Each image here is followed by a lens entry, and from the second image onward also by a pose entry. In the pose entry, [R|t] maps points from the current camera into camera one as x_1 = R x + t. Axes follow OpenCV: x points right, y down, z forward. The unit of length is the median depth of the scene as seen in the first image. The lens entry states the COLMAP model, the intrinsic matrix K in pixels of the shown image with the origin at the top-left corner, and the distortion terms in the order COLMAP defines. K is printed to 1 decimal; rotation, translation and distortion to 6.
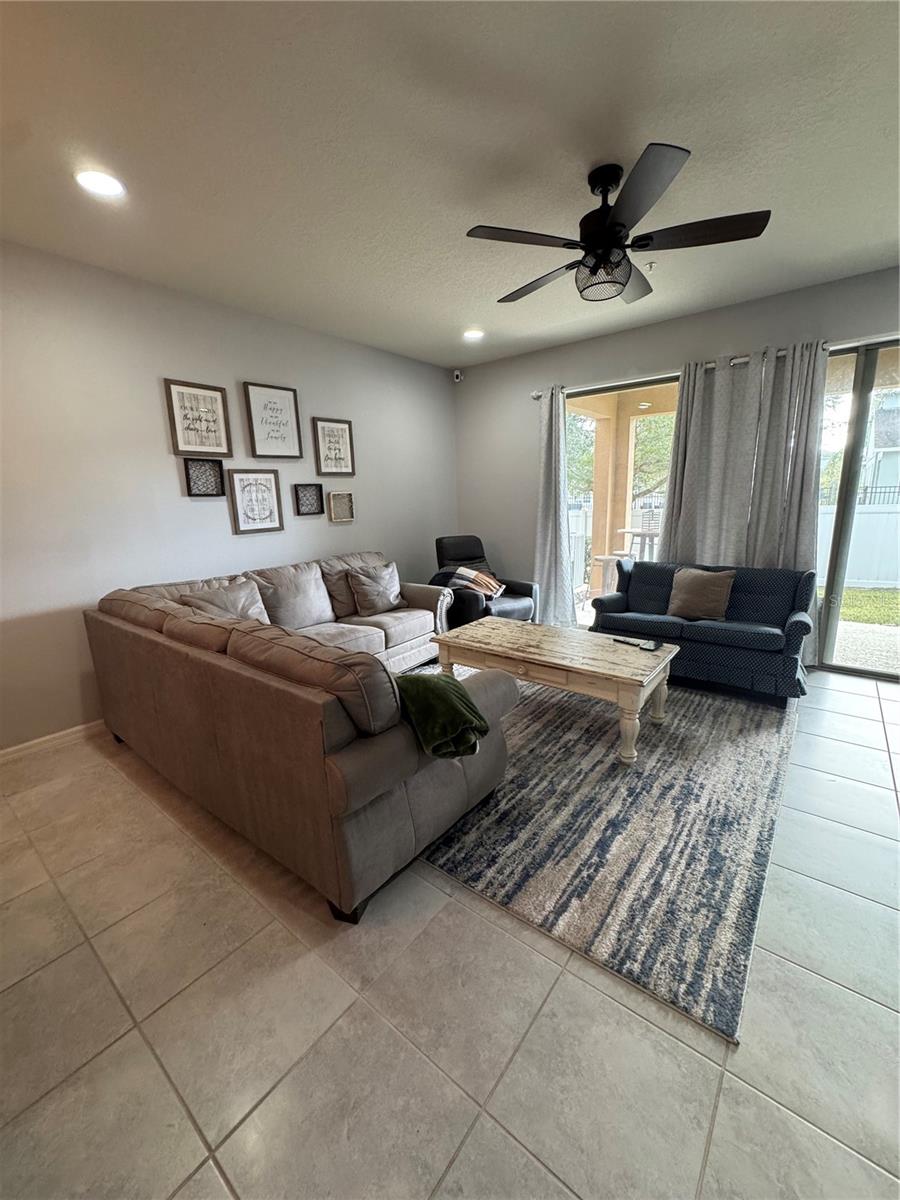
lens RADIAL K [[477.9, 0, 451.0], [0, 477.9, 597.6], [0, 0, 1]] dist [-0.002711, 0.000807]
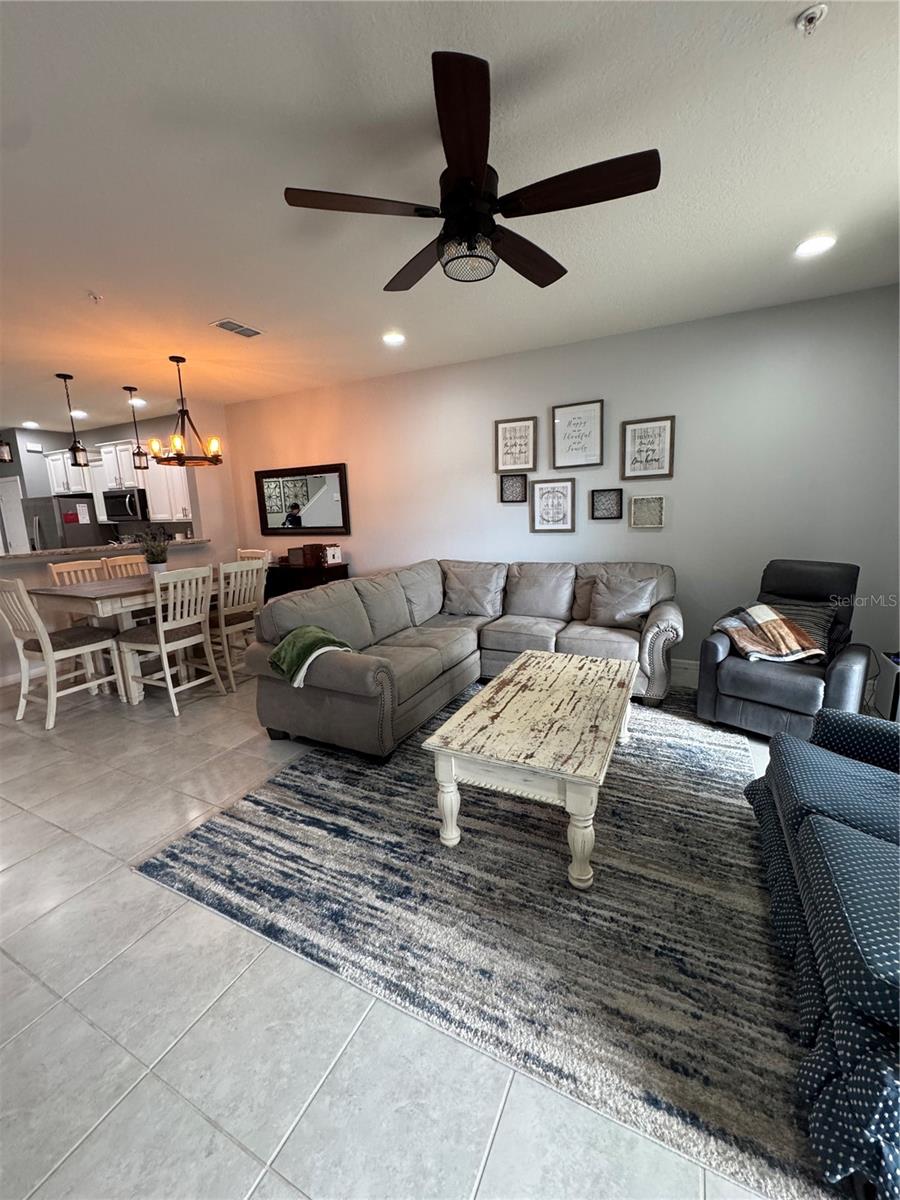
lens RADIAL K [[477.9, 0, 451.0], [0, 477.9, 597.6], [0, 0, 1]] dist [-0.002711, 0.000807]
pose [[0.205890, 0.203228, -0.957239, 0.909951], [-0.180786, 0.969259, 0.166895, -0.168656], [0.961730, 0.138694, 0.236302, 0.641738]]
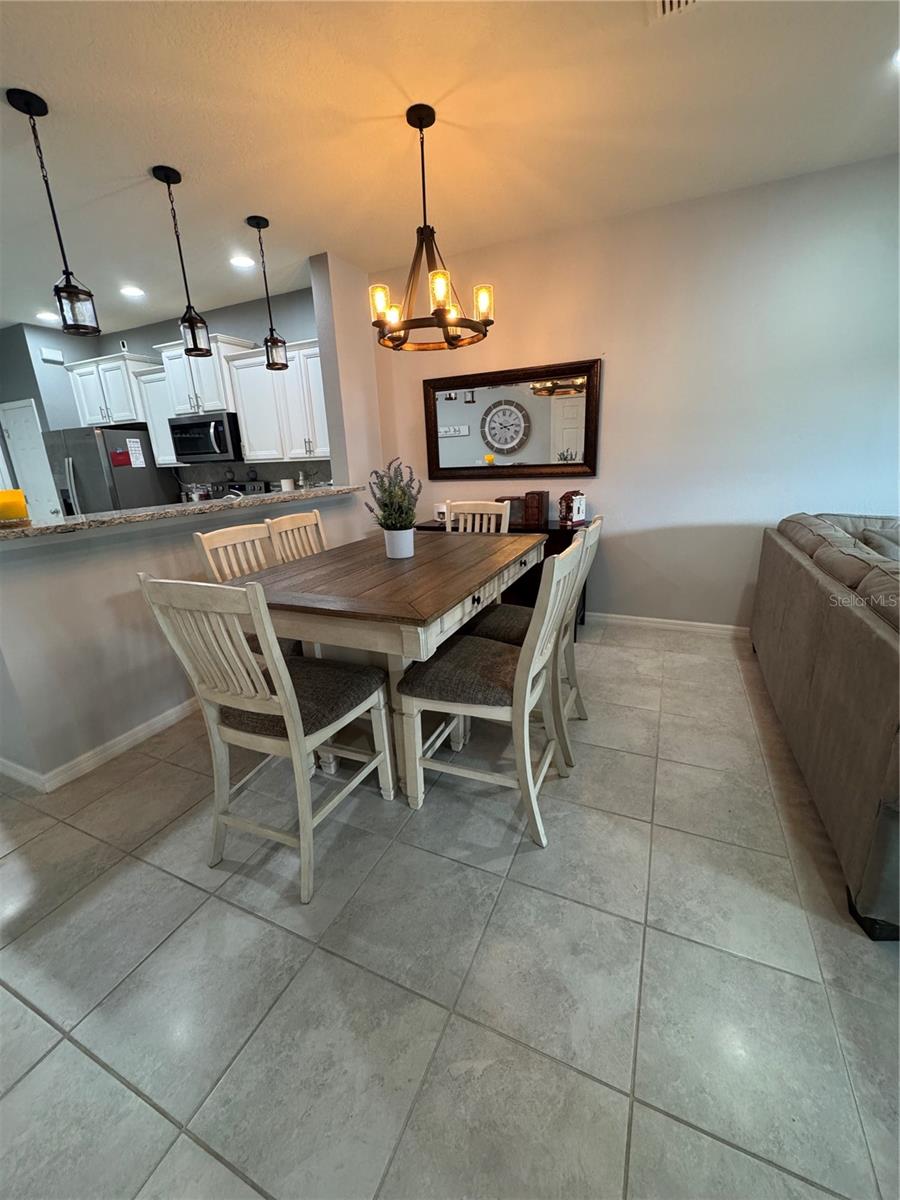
lens RADIAL K [[477.9, 0, 451.0], [0, 477.9, 597.6], [0, 0, 1]] dist [-0.002711, 0.000807]
pose [[0.242467, 0.295417, -0.924088, 0.119810], [-0.169737, 0.950737, 0.259400, 0.016784], [0.955196, 0.093956, 0.280665, 0.008793]]
